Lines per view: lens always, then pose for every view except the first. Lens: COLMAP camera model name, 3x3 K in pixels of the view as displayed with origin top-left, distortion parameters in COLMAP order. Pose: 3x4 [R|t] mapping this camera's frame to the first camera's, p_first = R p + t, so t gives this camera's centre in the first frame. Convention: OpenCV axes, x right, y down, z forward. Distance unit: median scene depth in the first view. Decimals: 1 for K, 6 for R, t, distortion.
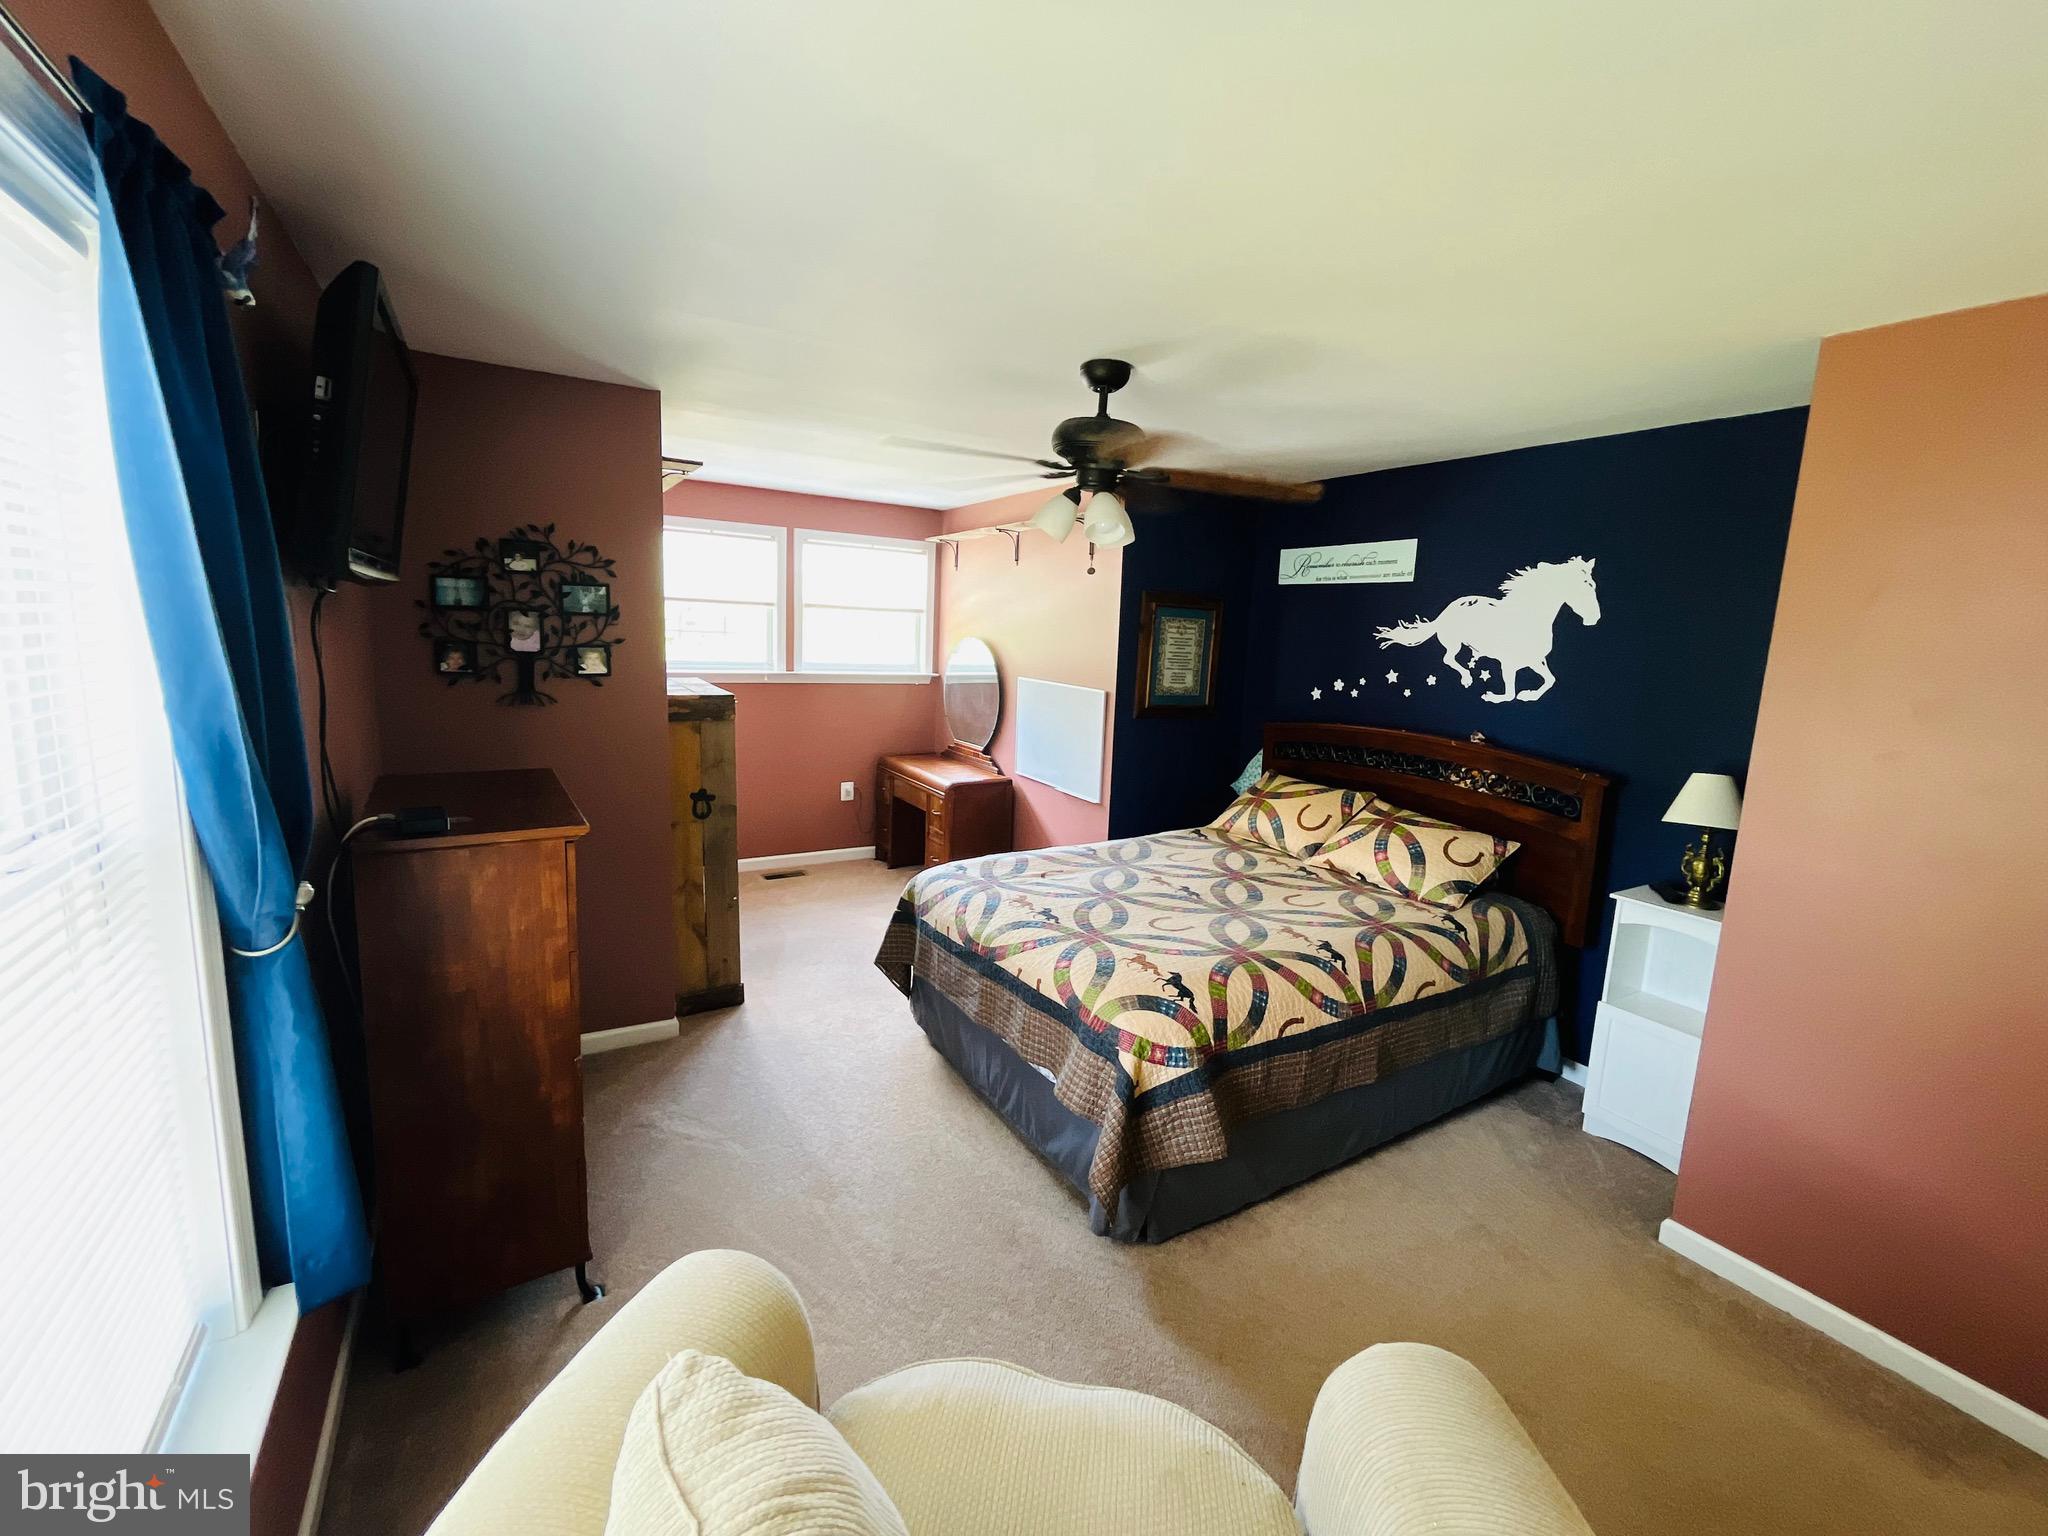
lens RADIAL K [[842.1, 0, 1026.6], [0, 842.1, 758.7], [0, 0, 1]] dist [-0.003888, 0.000998]
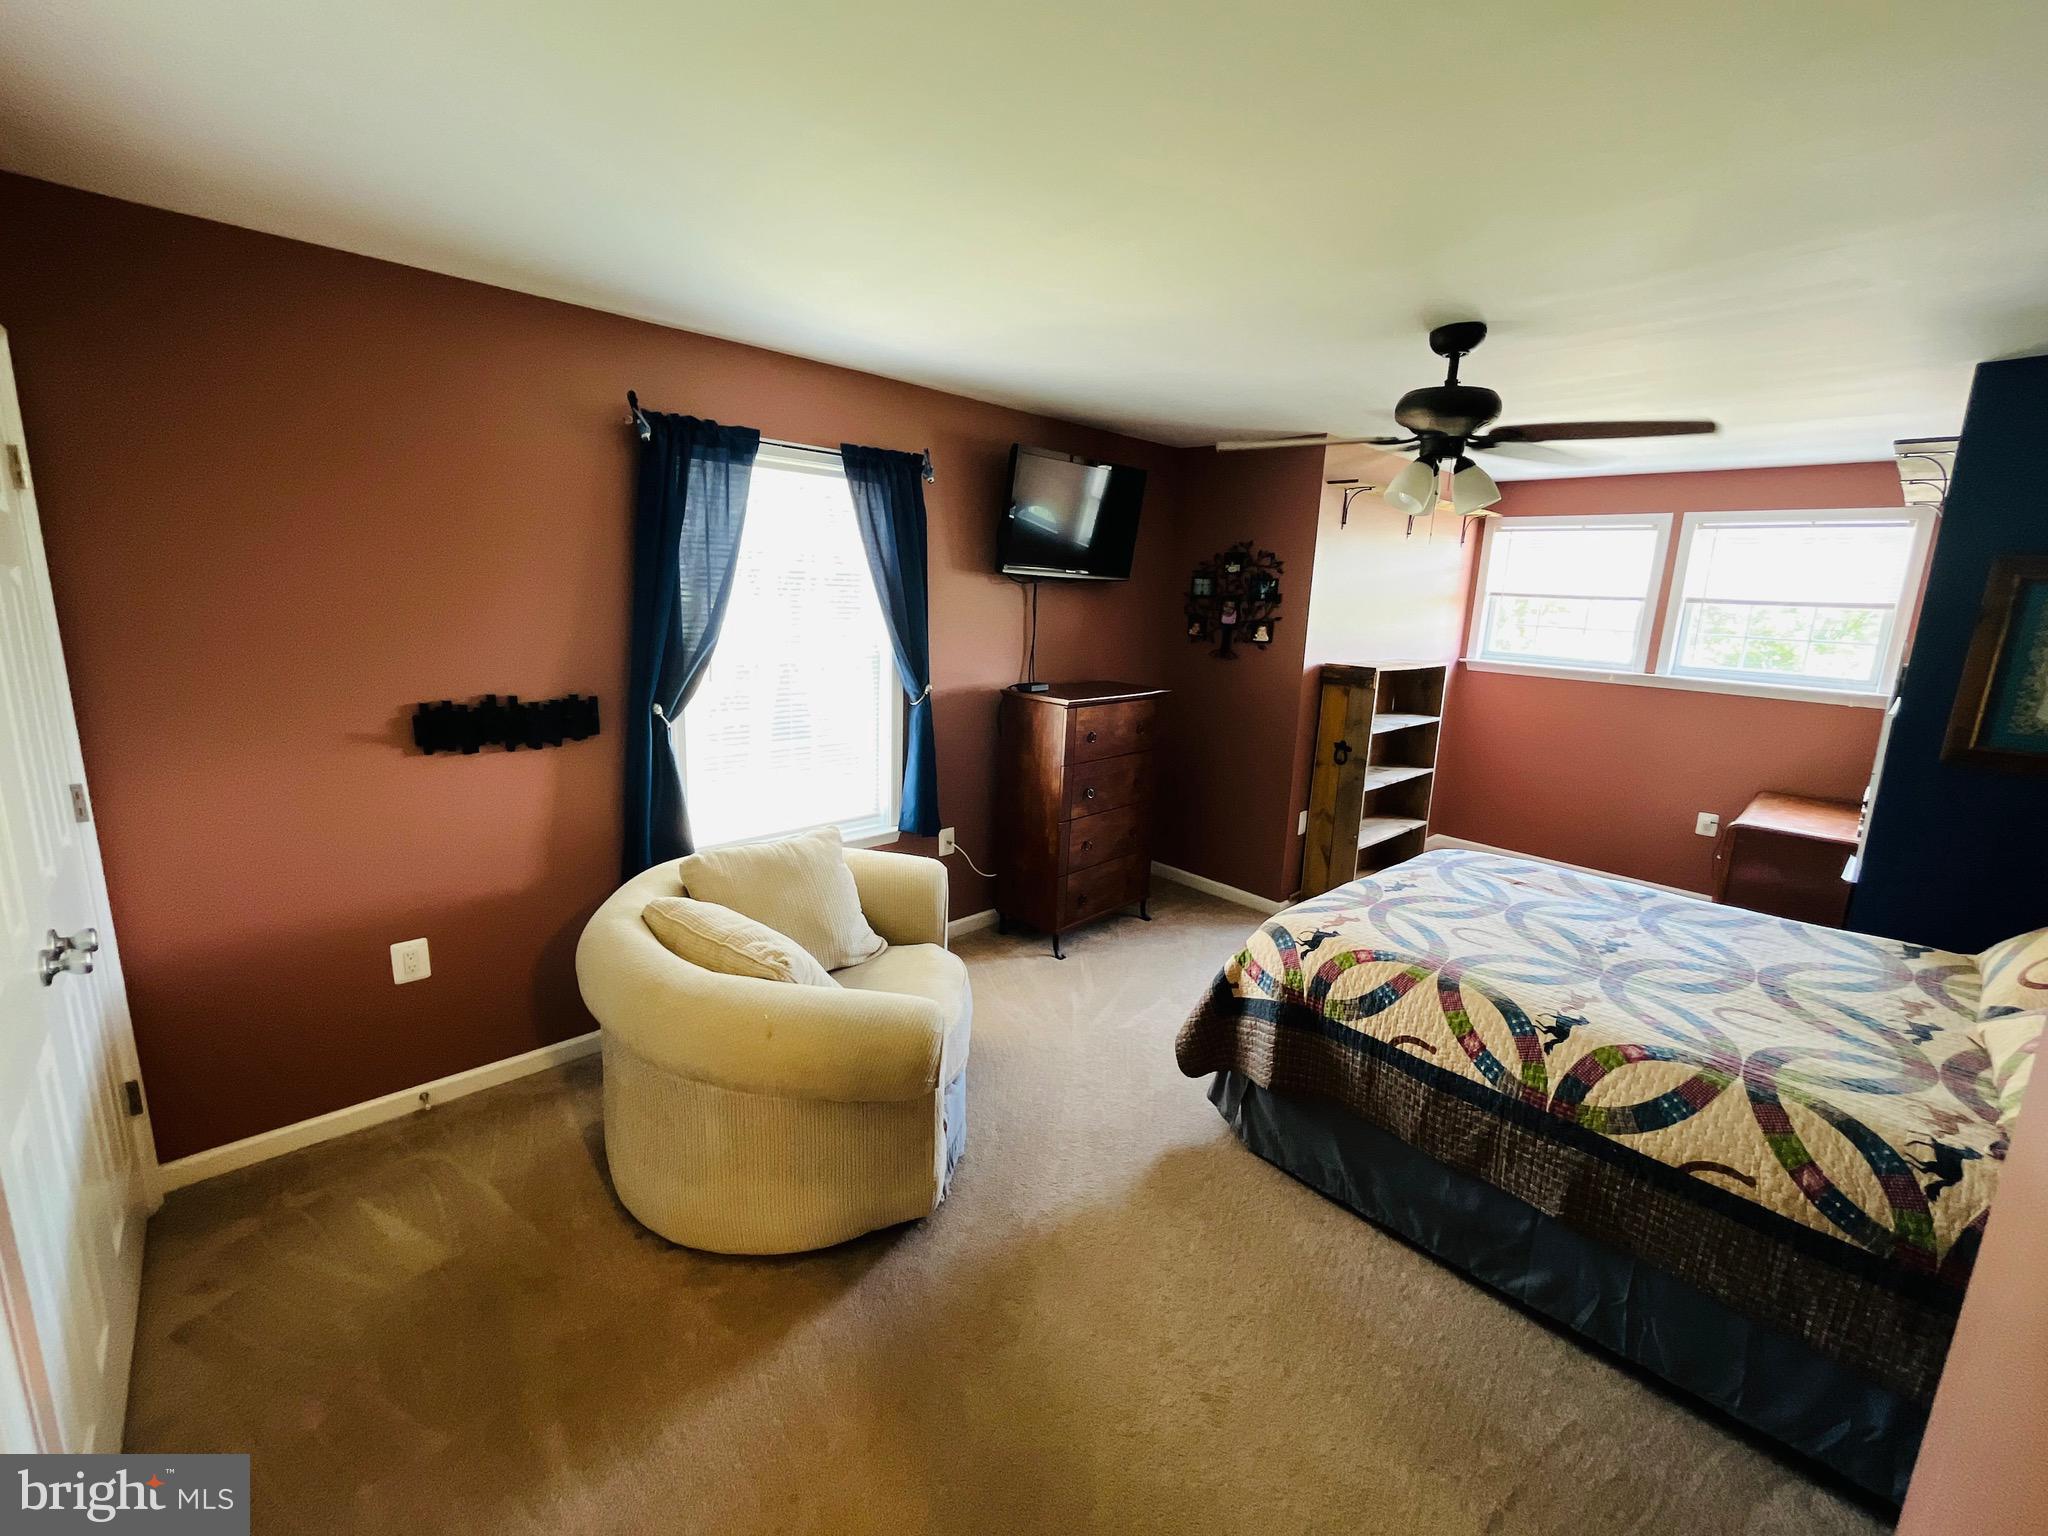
lens RADIAL K [[842.1, 0, 1031.0], [0, 842.1, 764.9], [0, 0, 1]] dist [-0.003888, 0.000998]
pose [[0.214628, 0.166016, -0.962483, 0.869131], [-0.183525, 0.974750, 0.127207, -0.004119], [0.959298, 0.149337, 0.239677, 0.309641]]
